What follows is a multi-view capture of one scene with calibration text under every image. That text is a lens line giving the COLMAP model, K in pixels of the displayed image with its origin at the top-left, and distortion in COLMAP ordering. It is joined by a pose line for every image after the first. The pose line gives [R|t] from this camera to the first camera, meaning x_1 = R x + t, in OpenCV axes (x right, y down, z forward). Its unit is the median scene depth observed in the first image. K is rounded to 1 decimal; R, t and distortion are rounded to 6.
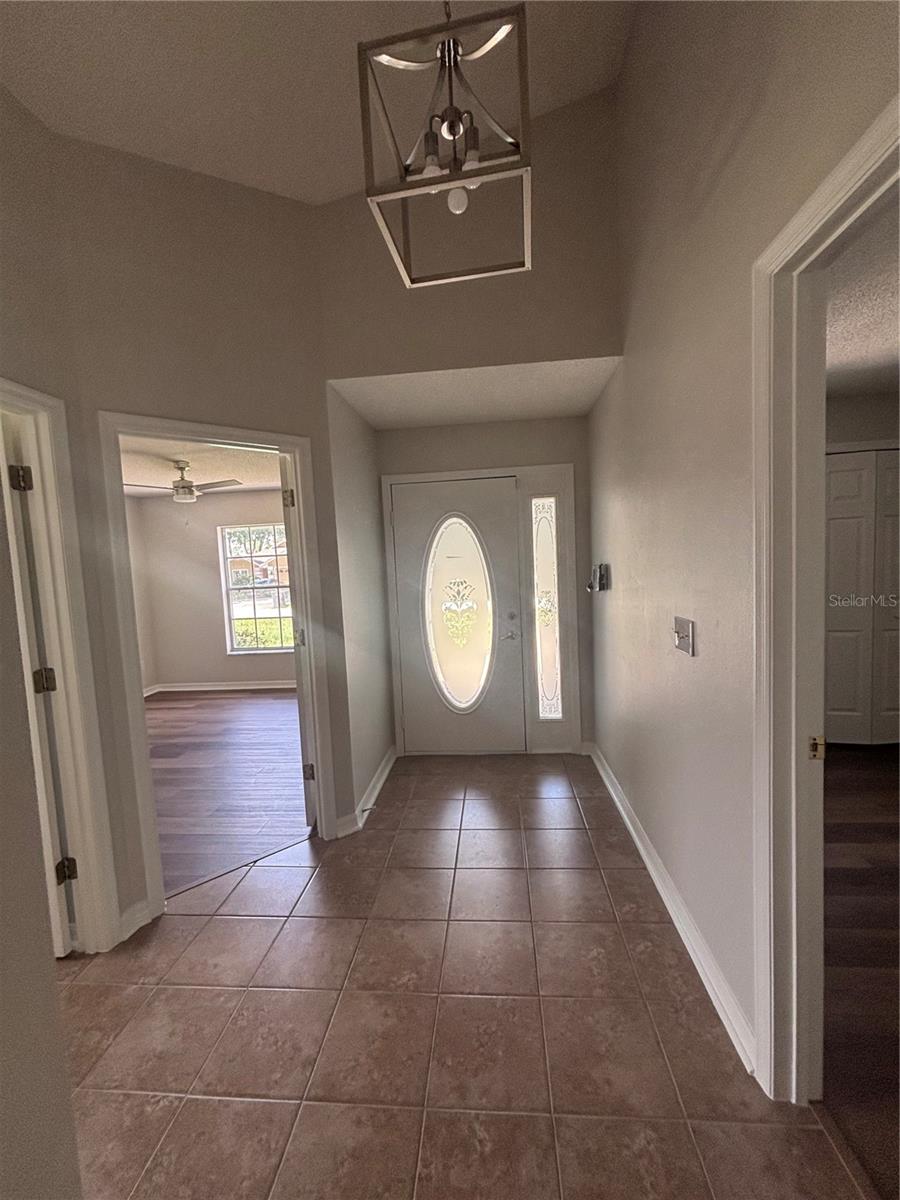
lens RADIAL K [[484.5, 0, 452.7], [0, 484.5, 601.0], [0, 0, 1]] dist [0.000701, -0.001328]
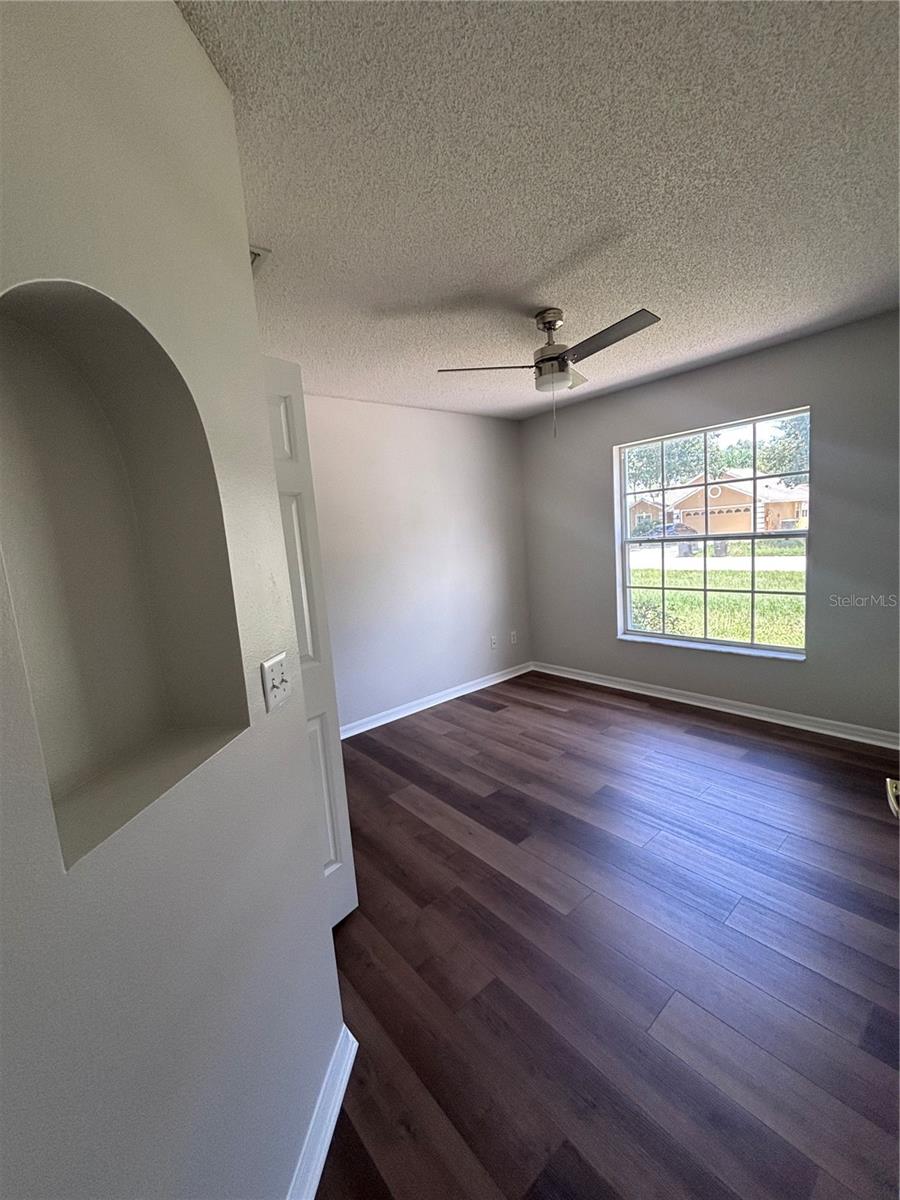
lens RADIAL K [[484.5, 0, 455.8], [0, 484.5, 600.1], [0, 0, 1]] dist [0.000701, -0.001328]
pose [[0.712406, 0.088709, -0.696138, -0.159371], [-0.011412, 0.993312, 0.114899, -0.018267], [0.701674, -0.073911, 0.708654, 0.363754]]
